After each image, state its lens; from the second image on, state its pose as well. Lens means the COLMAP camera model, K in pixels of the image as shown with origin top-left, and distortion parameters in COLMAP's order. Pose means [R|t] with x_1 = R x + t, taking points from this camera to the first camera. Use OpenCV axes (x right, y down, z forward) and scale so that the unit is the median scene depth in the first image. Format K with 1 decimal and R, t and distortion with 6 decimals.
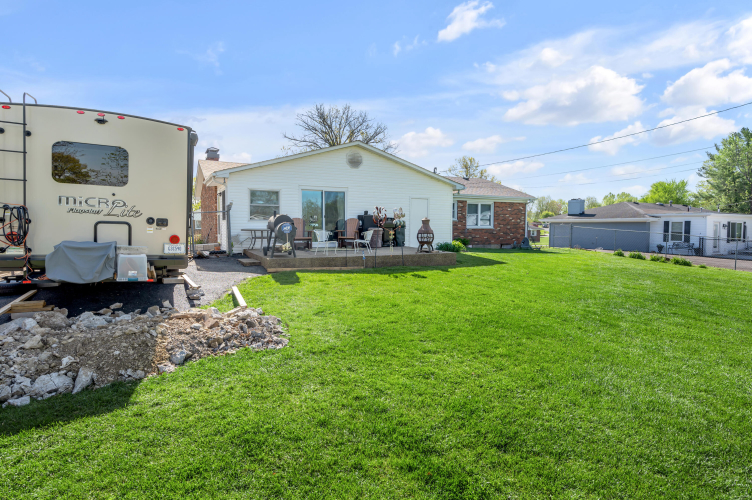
lens RADIAL K [[415.0, 0, 374.3], [0, 415.0, 225.1], [0, 0, 1]] dist [-0.031044, -0.000181]
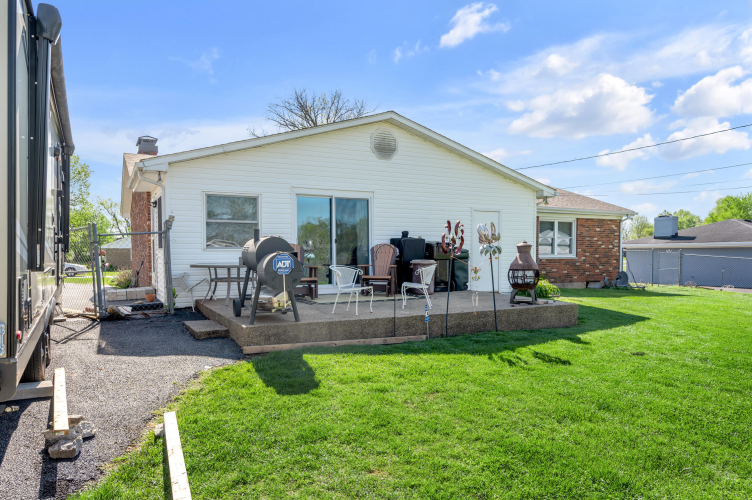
lens RADIAL K [[521.3, 0, 376.0], [0, 521.3, 250.0], [0, 0, 1]] dist [-0.022831, -0.000876]
pose [[0.999701, -0.006533, 0.023557, -0.082824], [0.006679, 0.999959, -0.006121, -0.003405], [-0.023516, 0.006277, 0.999704, 0.273756]]
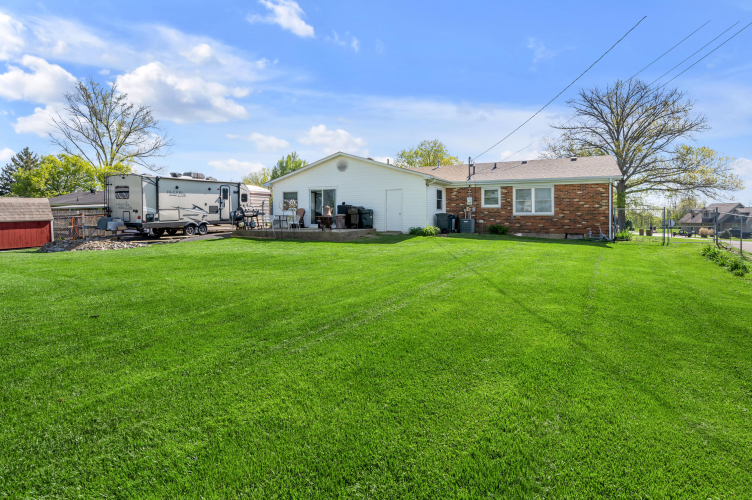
lens RADIAL K [[415.0, 0, 374.3], [0, 415.0, 225.1], [0, 0, 1]] dist [-0.031044, -0.000181]
pose [[0.601865, 0.006976, -0.798568, 1.189097], [0.003631, 0.999928, 0.011471, 0.027430], [0.798590, -0.009804, 0.601796, 0.270429]]
